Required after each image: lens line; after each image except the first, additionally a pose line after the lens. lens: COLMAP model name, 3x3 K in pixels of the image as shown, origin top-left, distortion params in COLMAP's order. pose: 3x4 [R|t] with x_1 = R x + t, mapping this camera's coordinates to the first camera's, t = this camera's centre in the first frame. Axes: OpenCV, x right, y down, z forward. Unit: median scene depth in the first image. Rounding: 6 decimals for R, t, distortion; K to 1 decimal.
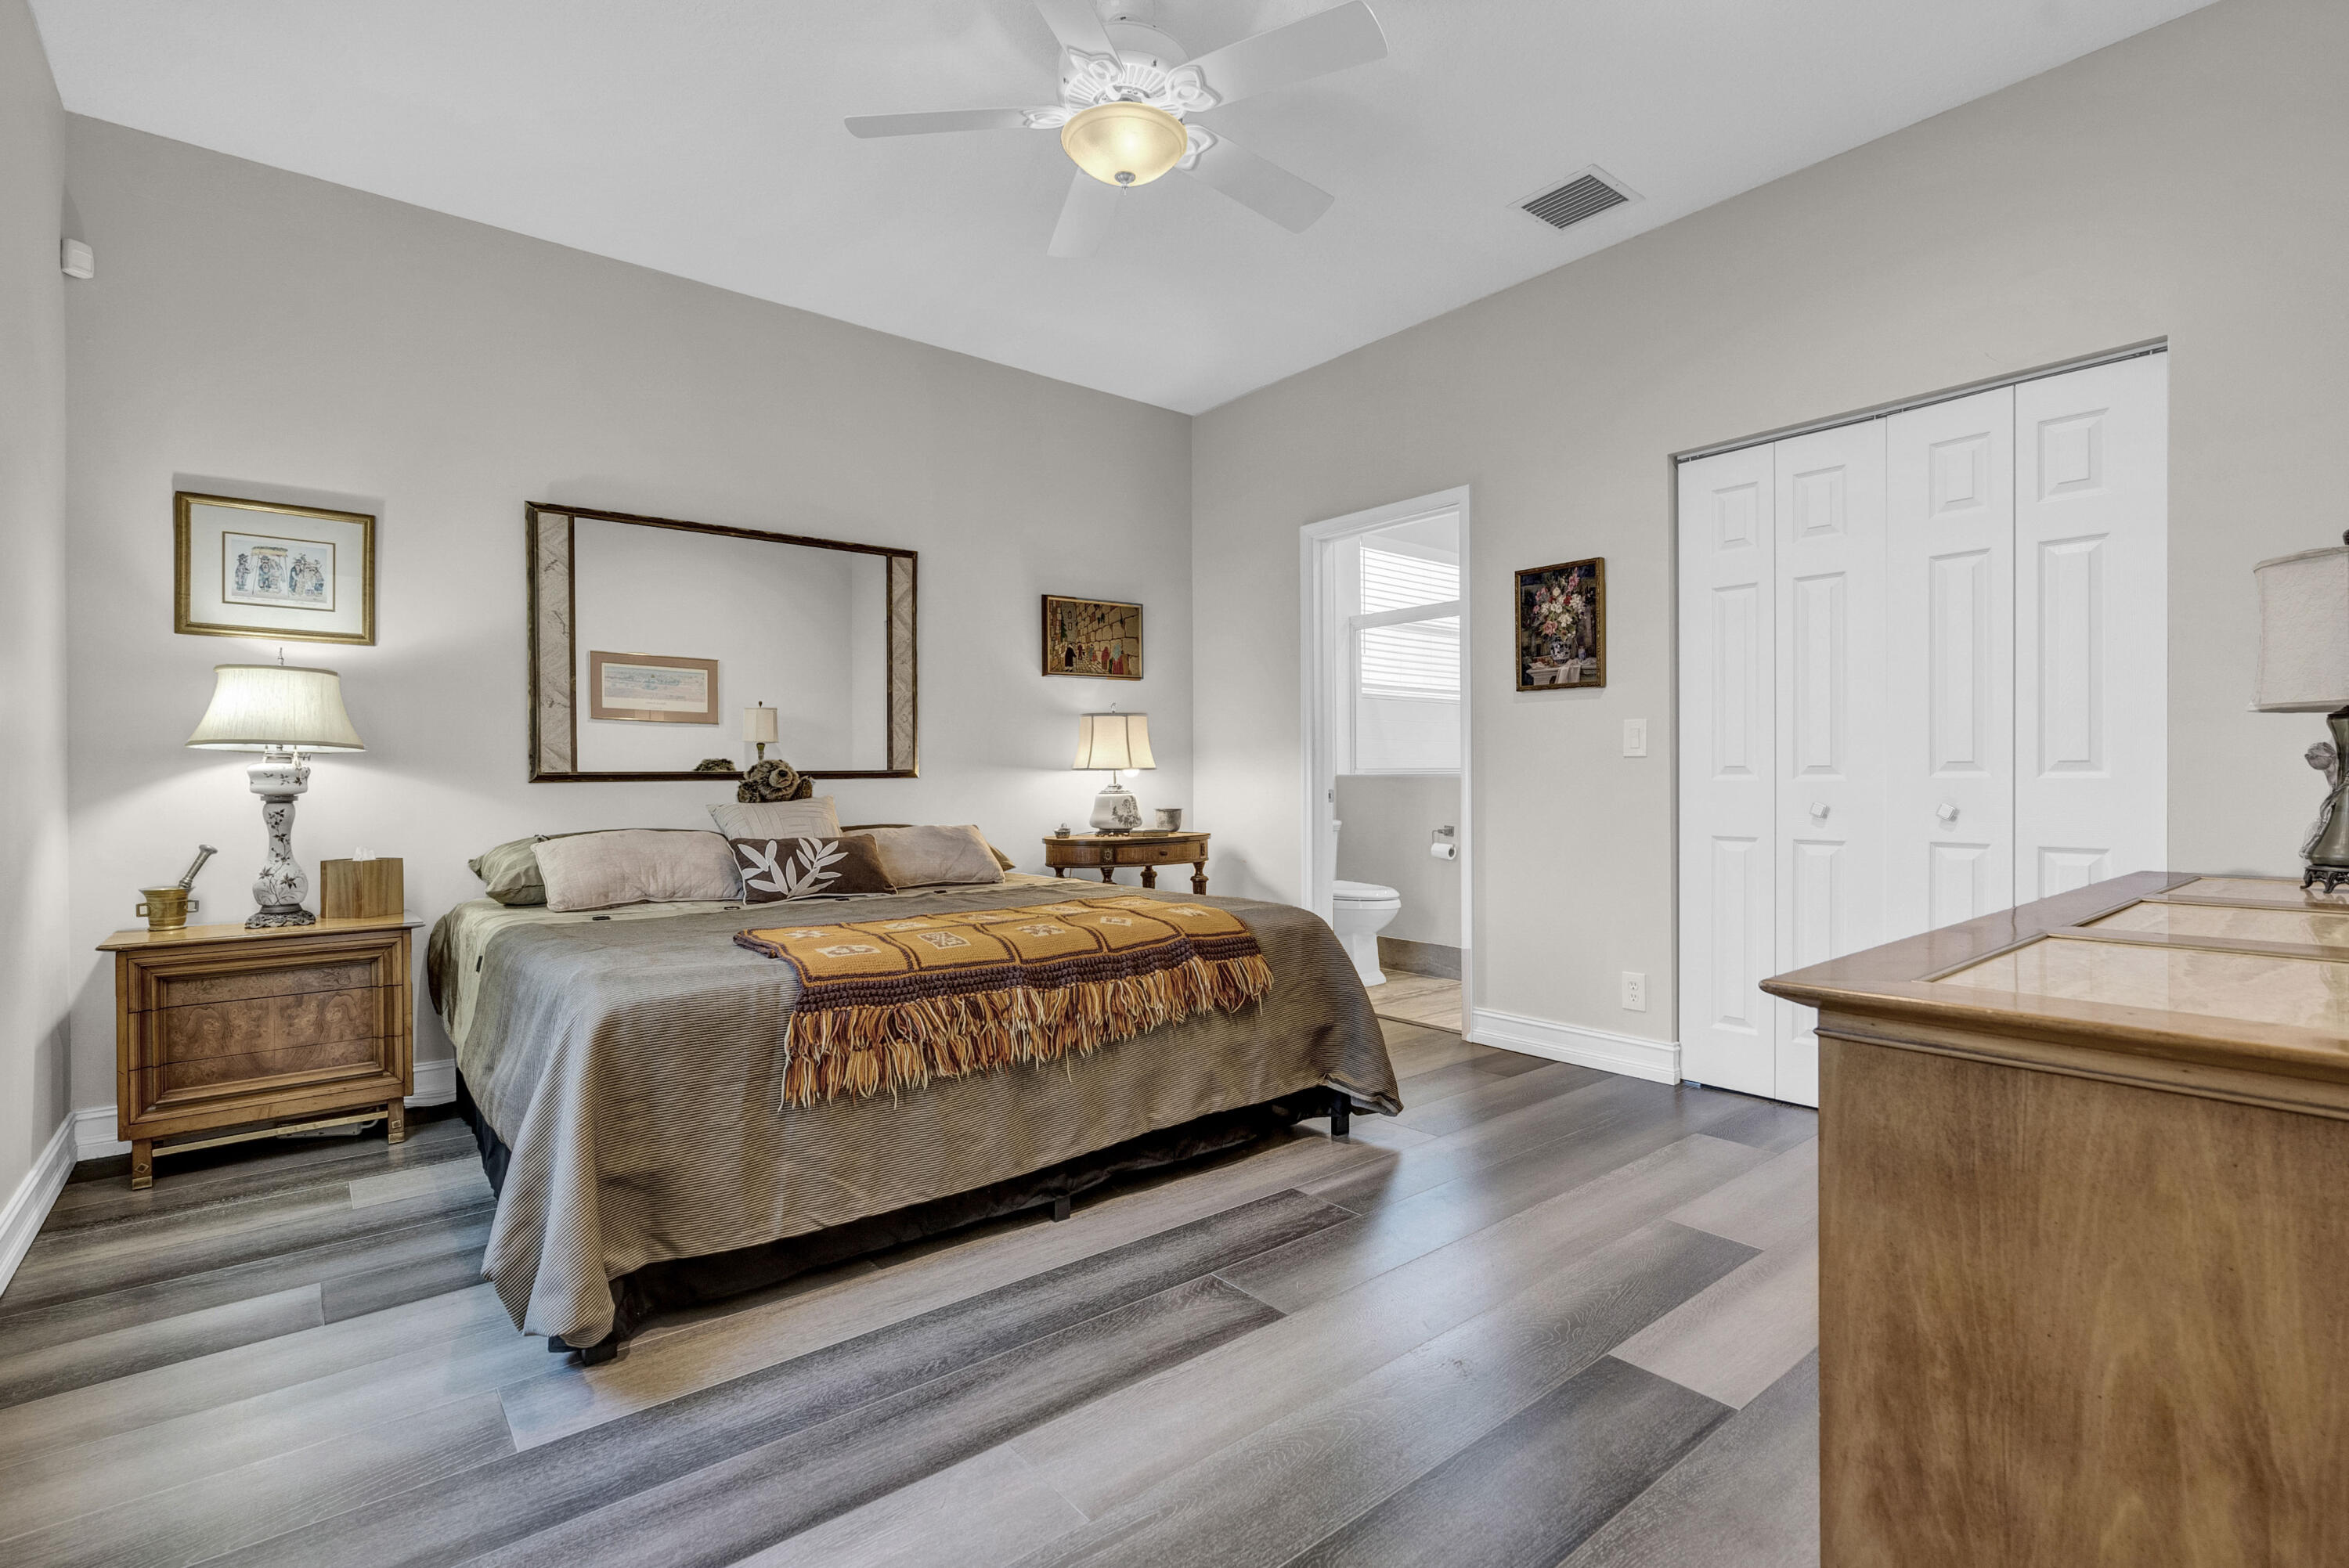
lens RADIAL K [[1077.4, 0, 1164.2], [0, 1077.4, 778.6], [0, 0, 1]] dist [-0.007299, 0.003998]
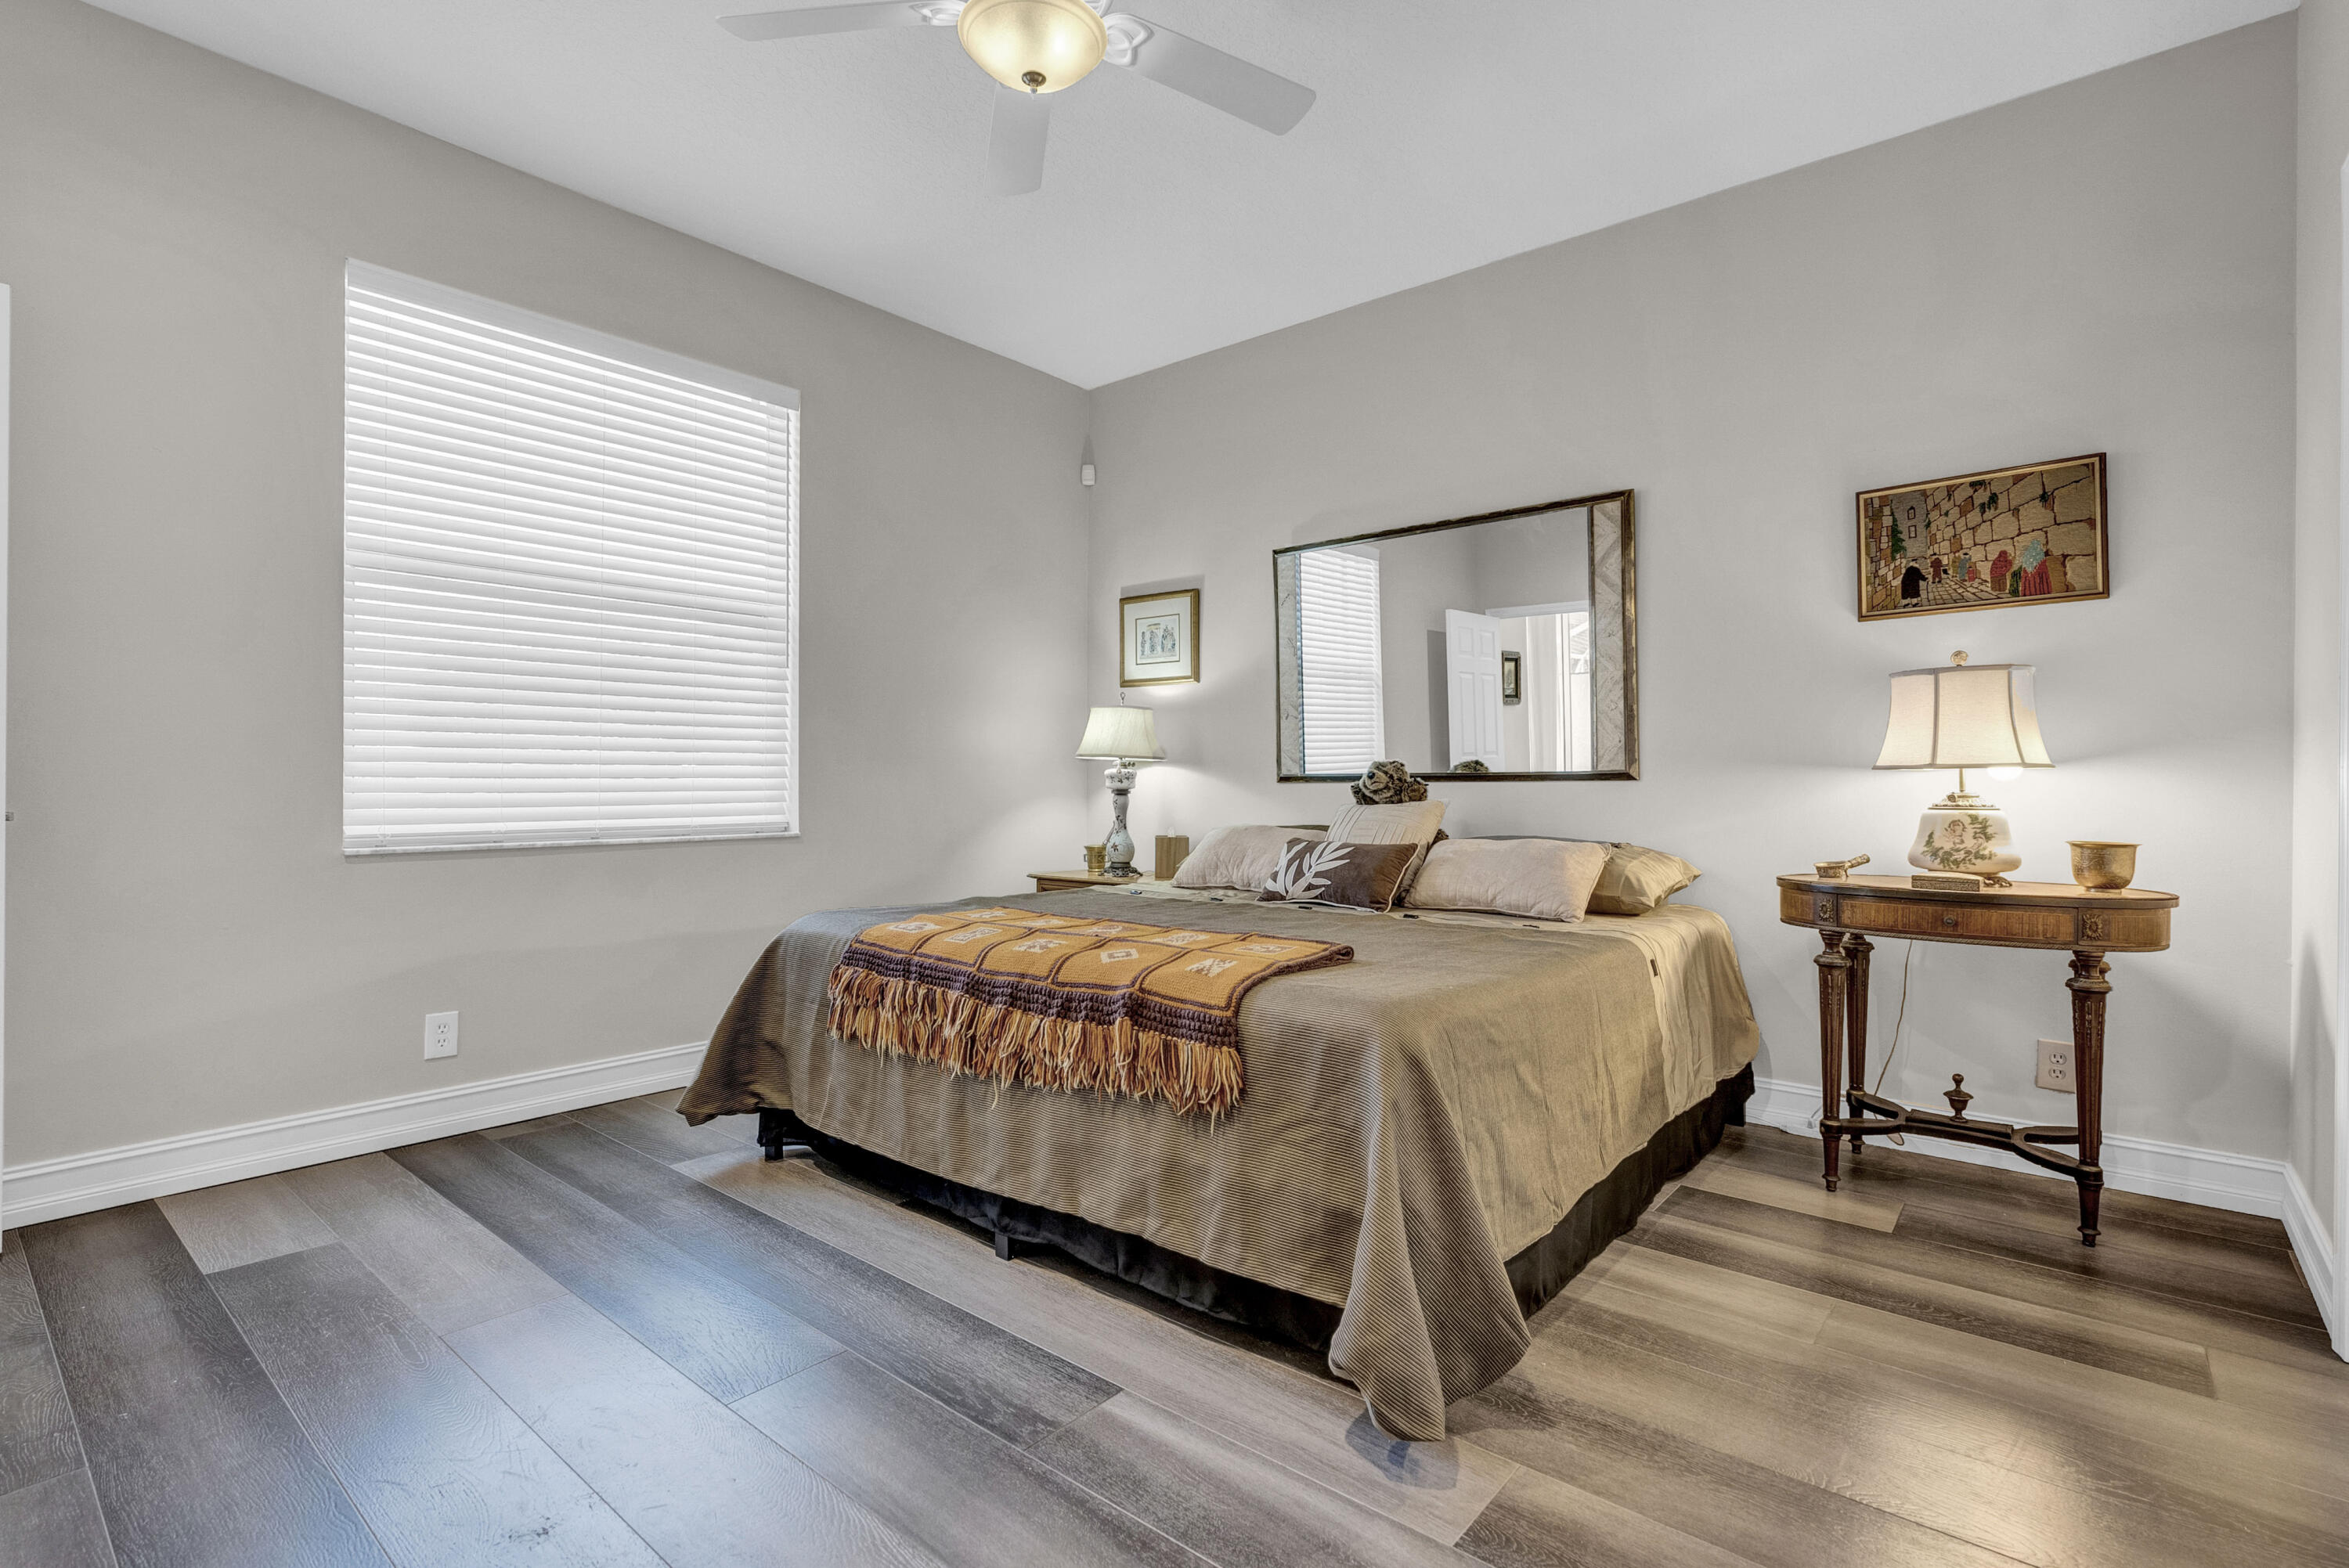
lens RADIAL K [[1077.4, 0, 1189.0], [0, 1077.4, 777.5], [0, 0, 1]] dist [-0.007299, 0.003998]
pose [[0.213139, 0.001023, -0.977021, 0.561378], [-0.003520, 0.999994, 0.000280, -0.002412], [0.977016, 0.003379, 0.213141, 0.639294]]
